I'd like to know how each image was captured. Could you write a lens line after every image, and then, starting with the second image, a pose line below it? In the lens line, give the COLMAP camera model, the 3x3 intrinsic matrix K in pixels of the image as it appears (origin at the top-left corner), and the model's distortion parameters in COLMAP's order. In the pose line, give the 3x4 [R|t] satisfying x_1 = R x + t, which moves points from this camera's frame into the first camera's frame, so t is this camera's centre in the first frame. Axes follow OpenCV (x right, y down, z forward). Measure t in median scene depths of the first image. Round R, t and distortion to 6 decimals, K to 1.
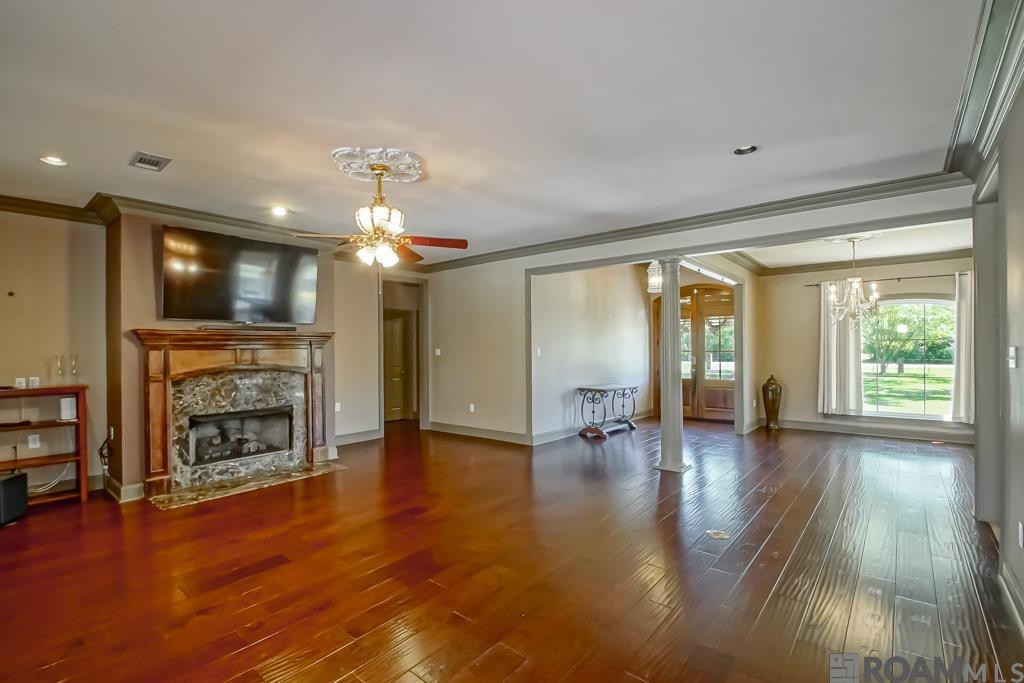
lens RADIAL K [[480.1, 0, 515.8], [0, 480.1, 350.5], [0, 0, 1]] dist [0.021588, -0.004934]
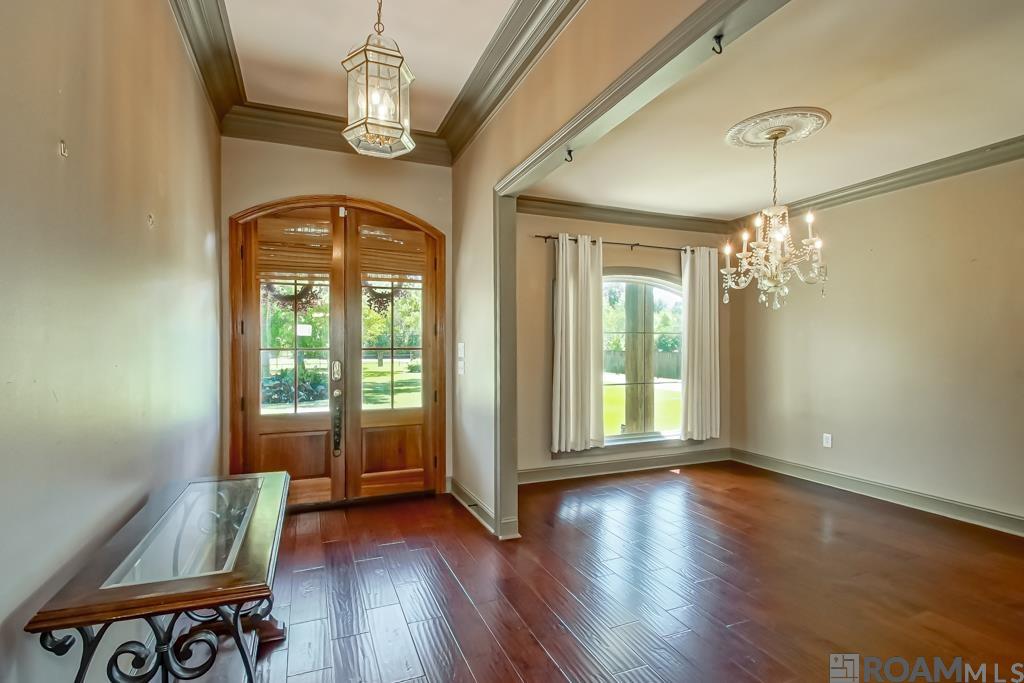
lens RADIAL K [[499.3, 0, 509.9], [0, 499.3, 340.2], [0, 0, 1]] dist [-0.000772, -0.006030]
pose [[0.485315, 0.007358, 0.874309, 0.054188], [-0.001930, 0.999971, -0.007344, -0.003753], [-0.874338, 0.001877, 0.485315, 0.665210]]
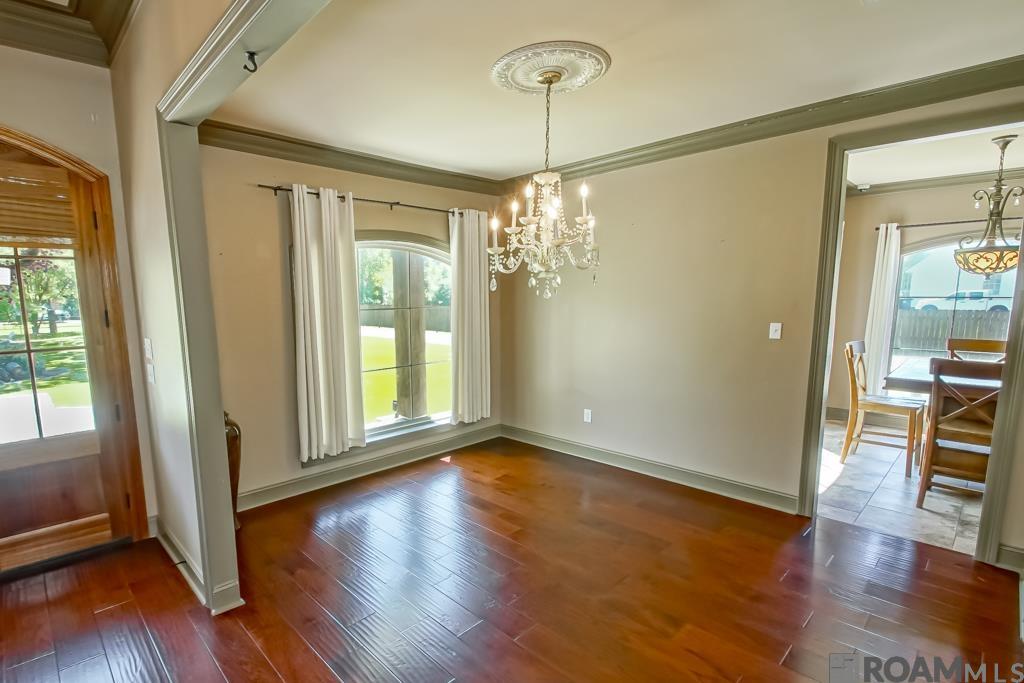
lens RADIAL K [[499.3, 0, 478.8], [0, 499.3, 369.5], [0, 0, 1]] dist [-0.000772, -0.006030]
pose [[0.137670, -0.145993, 0.979660, 0.148968], [0.008957, 0.989221, 0.146159, -0.031205], [-0.990438, -0.011347, 0.137493, 0.670705]]
